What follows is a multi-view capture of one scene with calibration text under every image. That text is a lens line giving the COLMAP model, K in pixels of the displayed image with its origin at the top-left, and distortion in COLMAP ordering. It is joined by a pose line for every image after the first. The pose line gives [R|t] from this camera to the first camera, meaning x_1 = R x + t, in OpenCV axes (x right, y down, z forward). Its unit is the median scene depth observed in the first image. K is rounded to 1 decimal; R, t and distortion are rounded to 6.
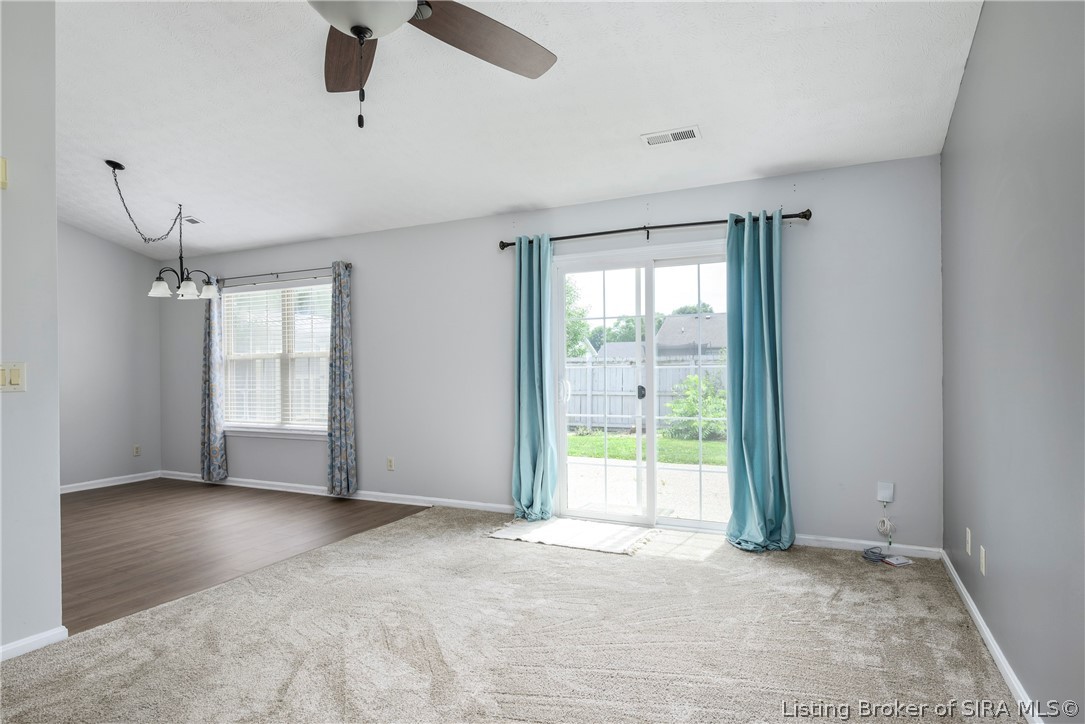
lens RADIAL K [[585.5, 0, 544.4], [0, 585.5, 365.9], [0, 0, 1]] dist [0.000536, 0.000020]
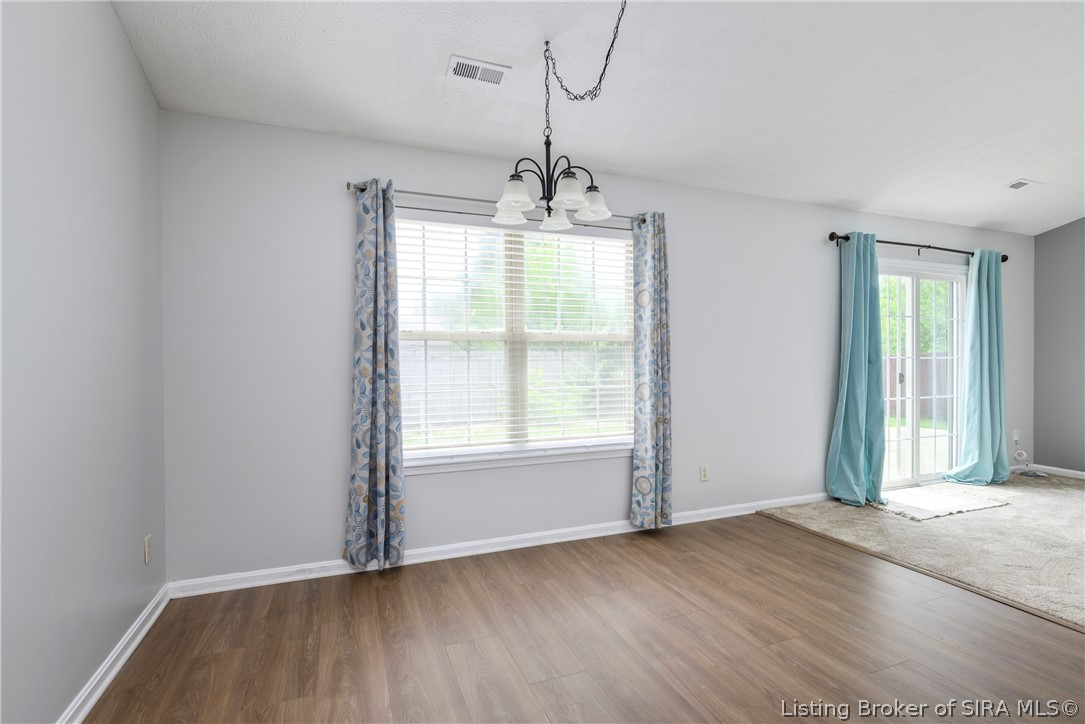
lens RADIAL K [[539.5, 0, 545.7], [0, 539.5, 359.2], [0, 0, 1]] dist [0.000783, -0.000062]
pose [[0.671999, 0.003862, 0.740542, -0.972585], [-0.010288, 0.999939, 0.004121, 0.006779], [-0.740481, -0.010388, 0.671997, 0.658492]]
